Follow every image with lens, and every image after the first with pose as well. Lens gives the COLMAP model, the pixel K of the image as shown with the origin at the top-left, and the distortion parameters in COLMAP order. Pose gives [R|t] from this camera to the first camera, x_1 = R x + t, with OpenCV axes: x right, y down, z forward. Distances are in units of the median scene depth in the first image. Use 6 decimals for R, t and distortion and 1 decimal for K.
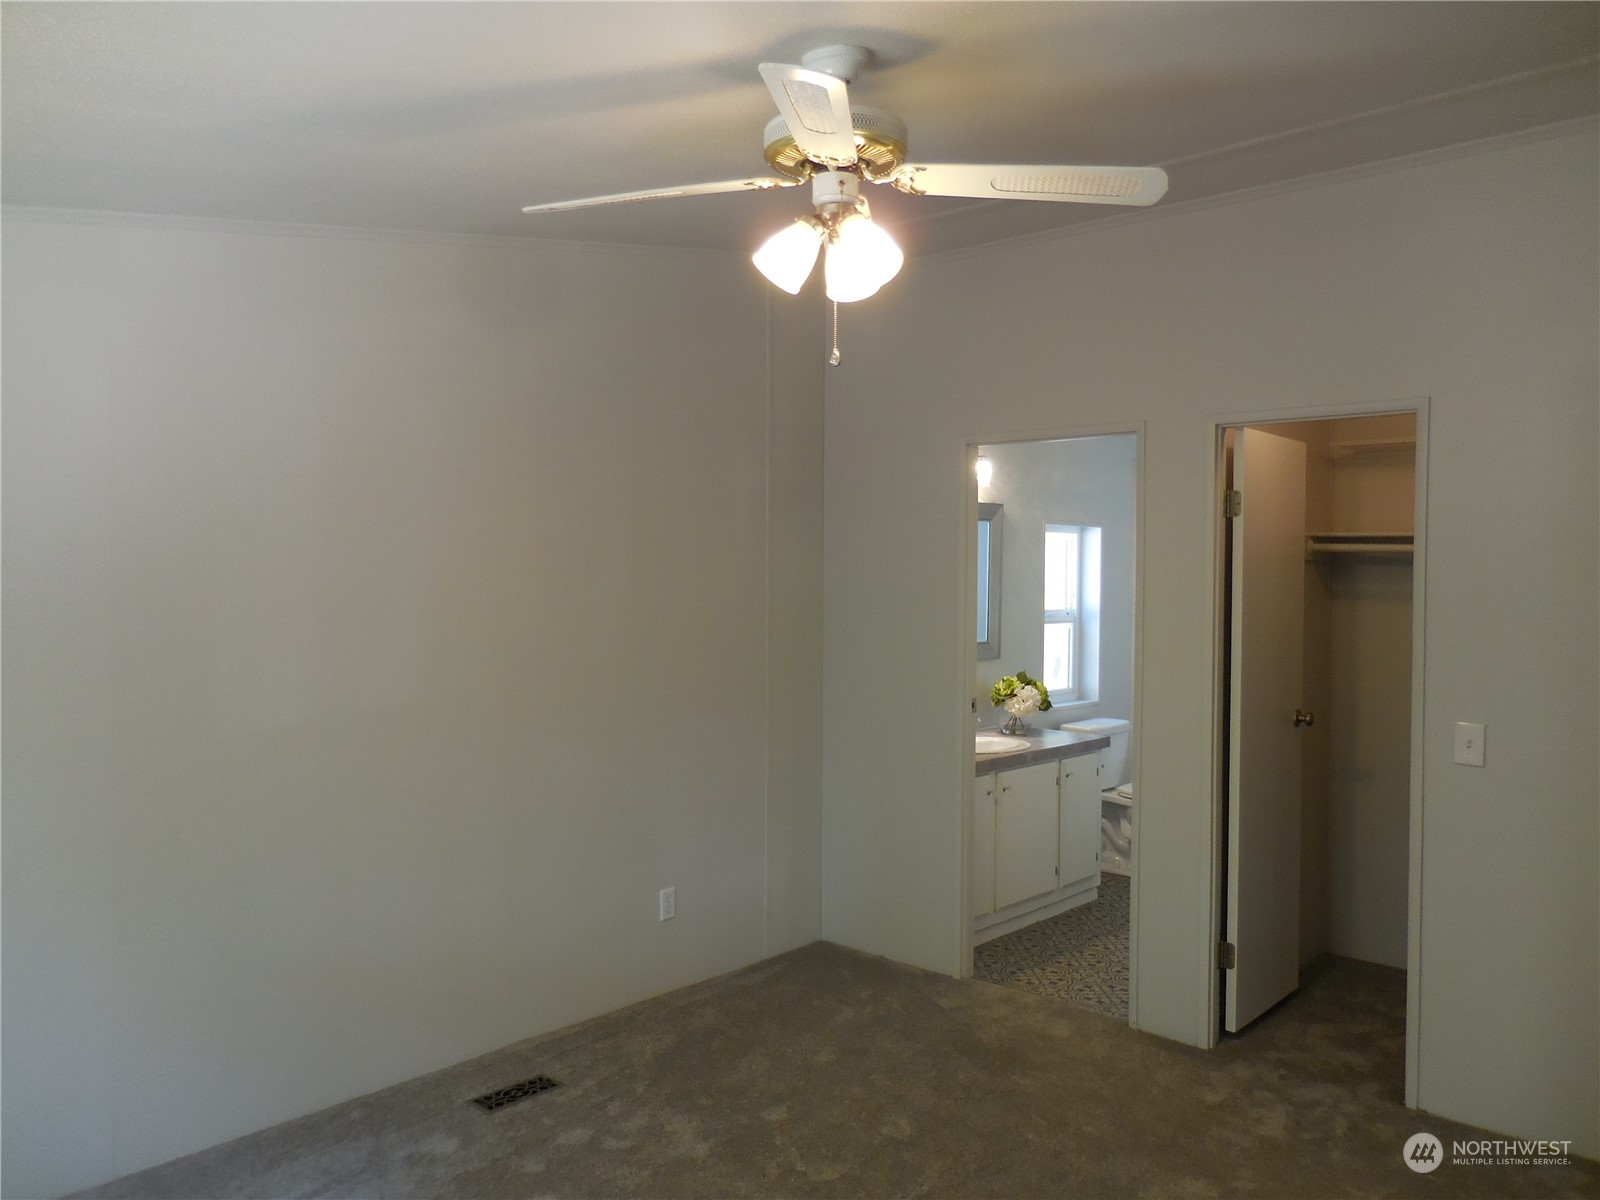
lens RADIAL K [[1230.5, 0, 798.7], [0, 1230.5, 594.5], [0, 0, 1]] dist [0.010021, 0.013600]
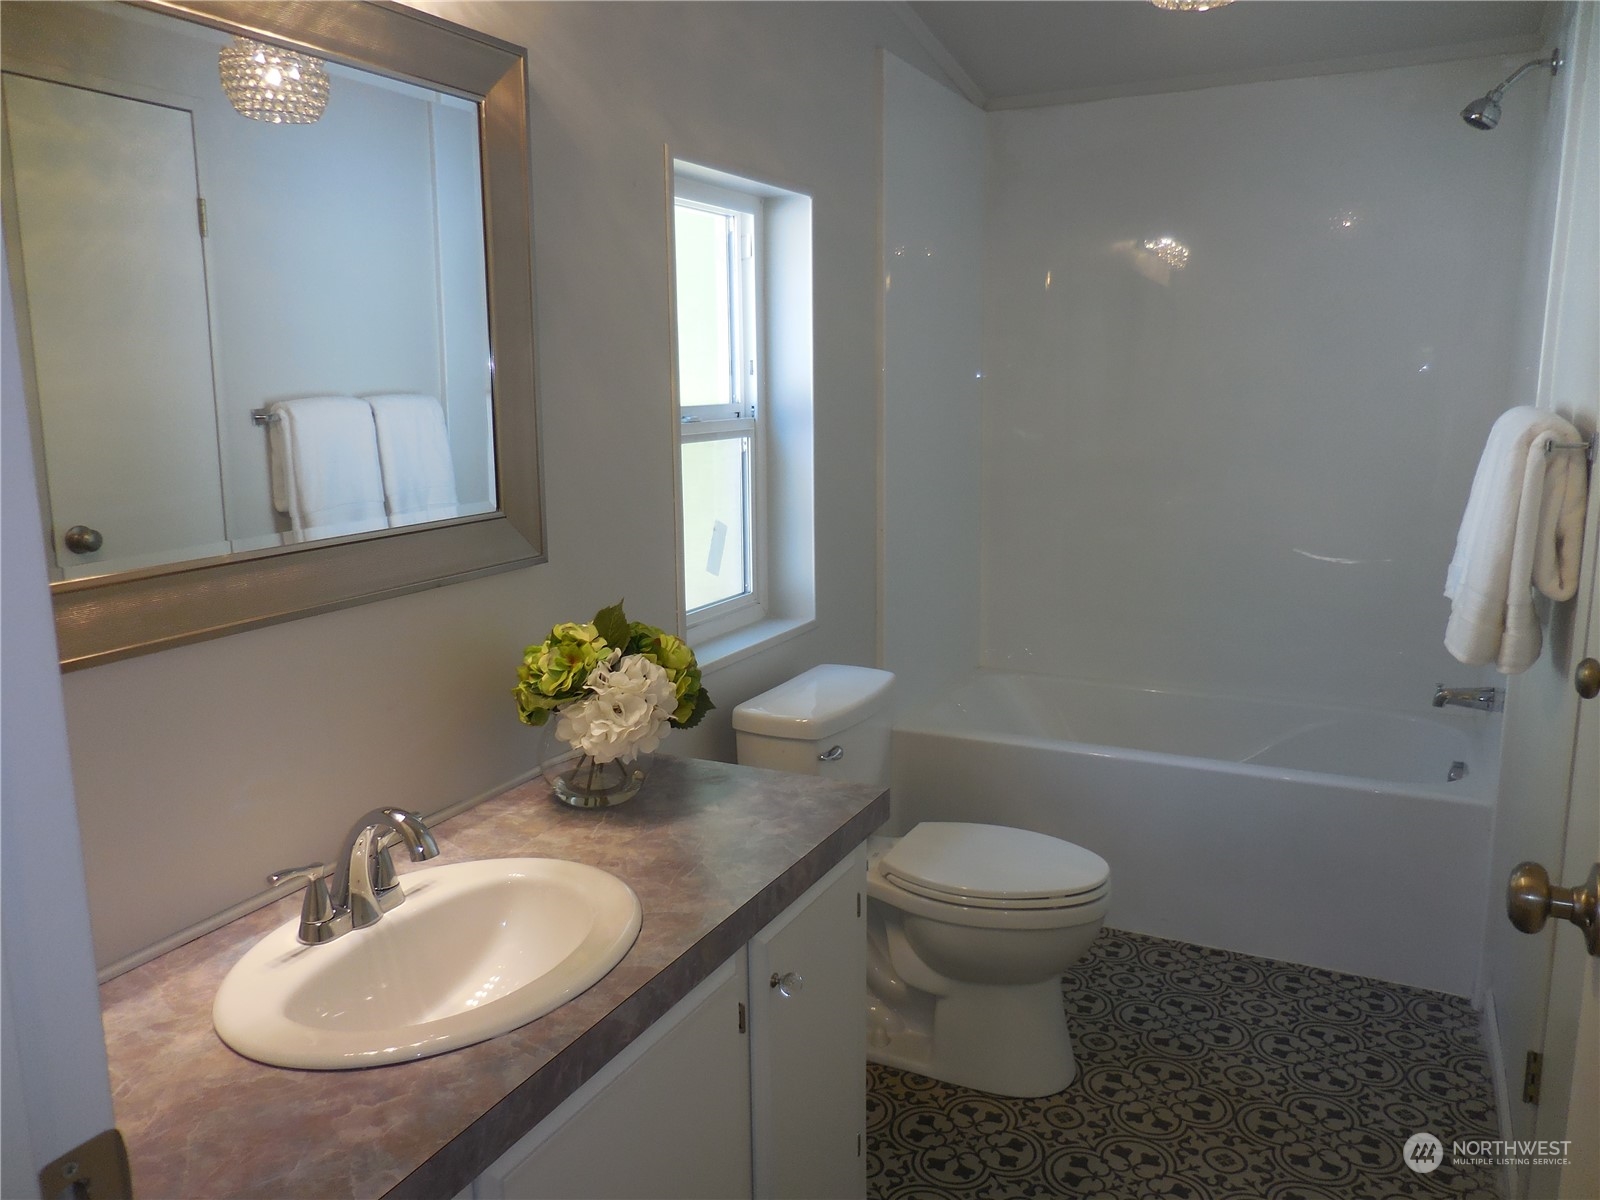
lens RADIAL K [[1230.5, 0, 795.9], [0, 1230.5, 600.4], [0, 0, 1]] dist [0.010021, 0.013600]
pose [[0.959924, -0.073176, 0.270540, 0.139997], [0.030317, 0.986760, 0.159330, 0.013880], [-0.278617, -0.144743, 0.949432, 0.684267]]
